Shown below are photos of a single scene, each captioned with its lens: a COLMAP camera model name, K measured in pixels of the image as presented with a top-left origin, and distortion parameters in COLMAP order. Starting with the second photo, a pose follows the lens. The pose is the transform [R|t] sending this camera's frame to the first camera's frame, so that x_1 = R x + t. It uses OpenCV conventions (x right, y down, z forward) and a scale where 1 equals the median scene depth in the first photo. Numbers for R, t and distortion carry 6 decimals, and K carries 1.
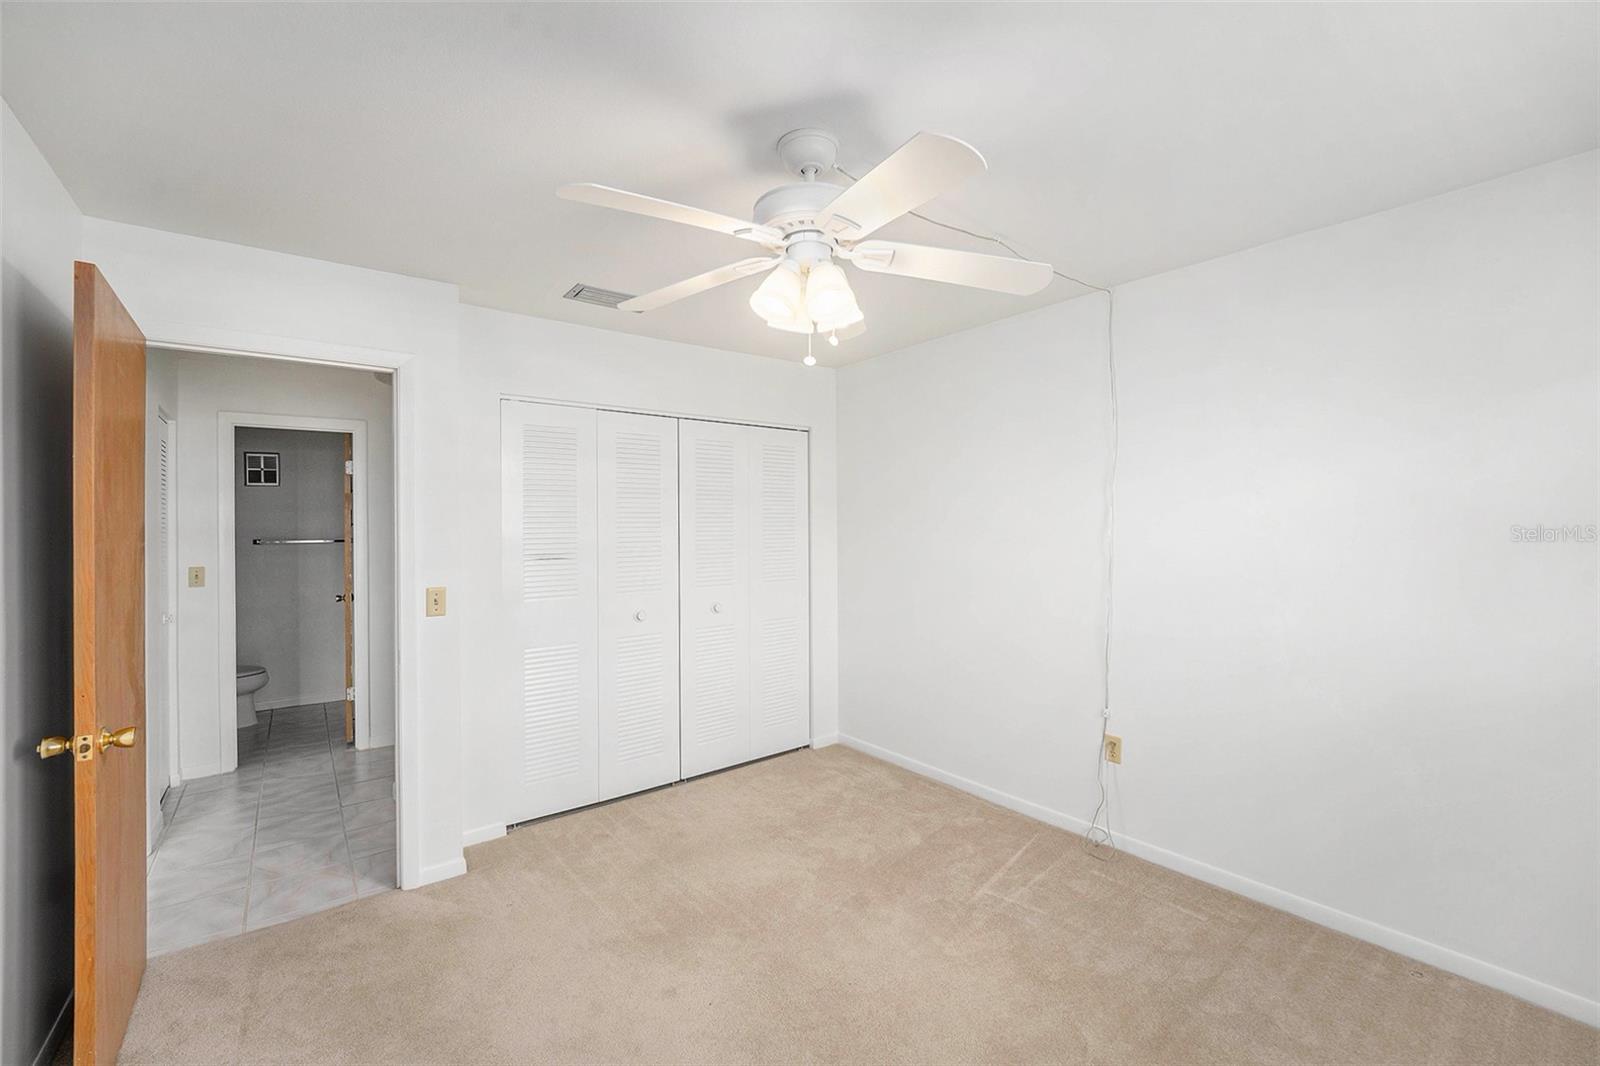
lens RADIAL K [[666.0, 0, 806.6], [0, 666.0, 527.4], [0, 0, 1]] dist [-0.024740, 0.003194]
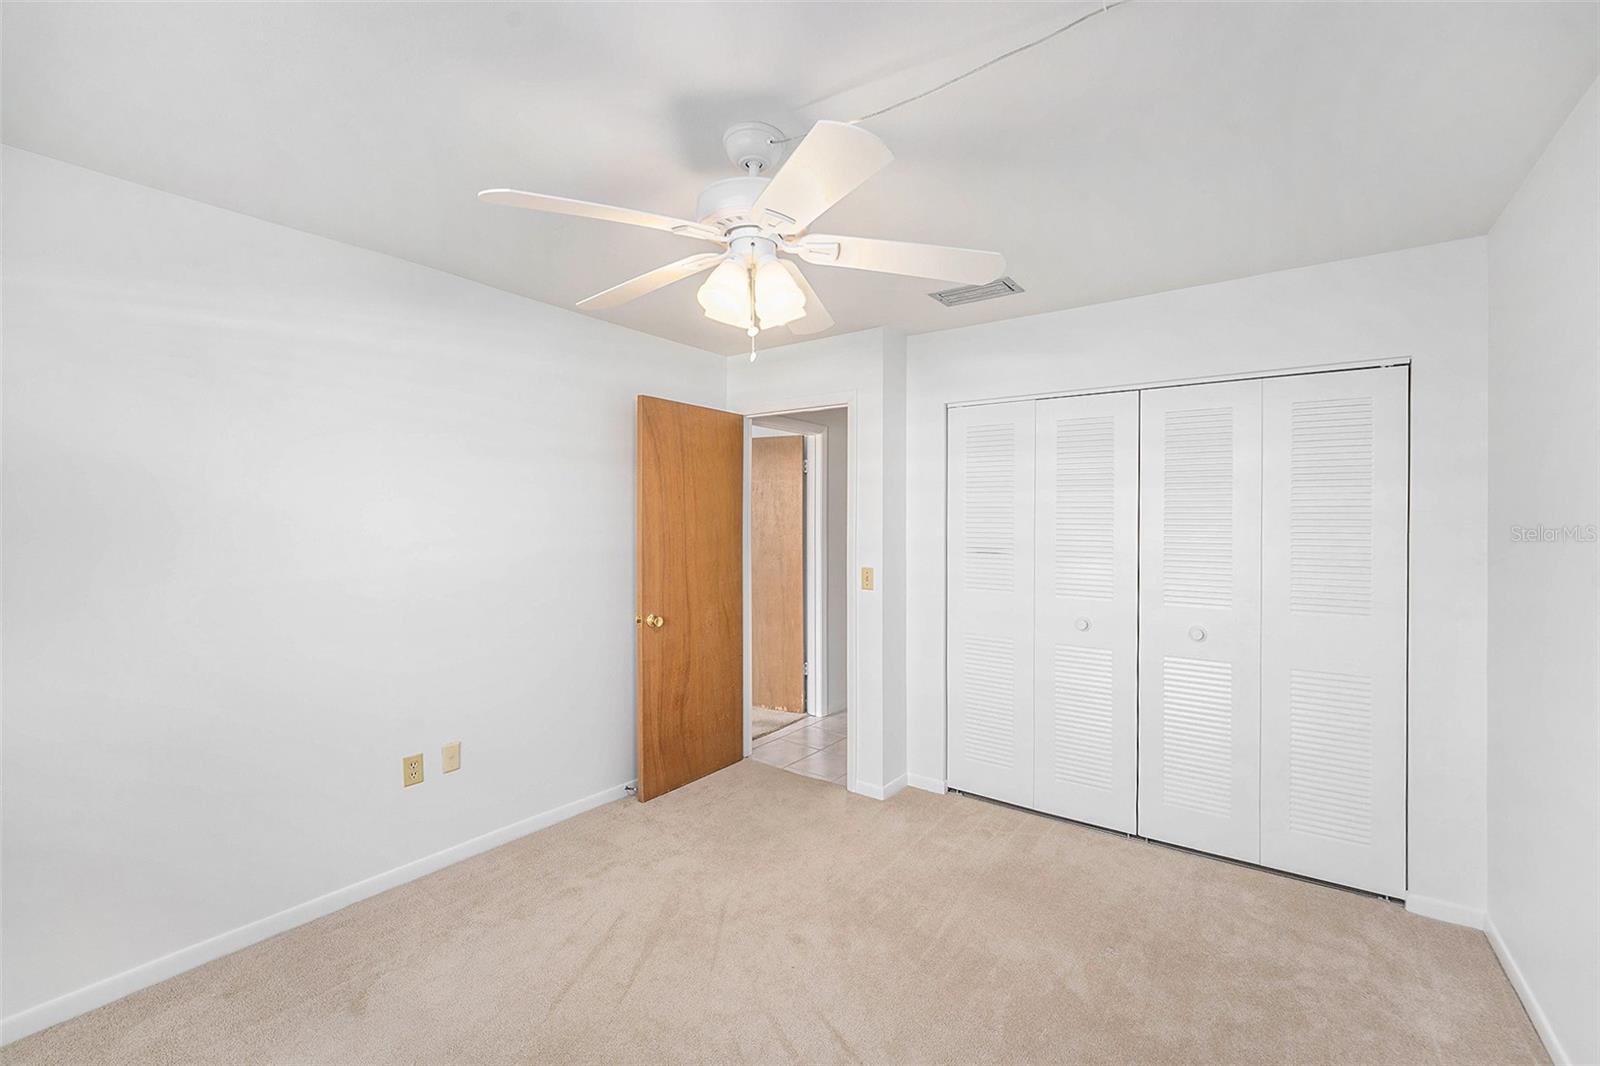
lens RADIAL K [[666.0, 0, 802.6], [0, 666.0, 525.0], [0, 0, 1]] dist [-0.024740, 0.003194]
pose [[0.256276, 0.011779, -0.966532, 0.516278], [-0.011024, 0.999896, 0.009263, -0.001960], [0.966541, 0.008281, 0.256379, 0.424521]]
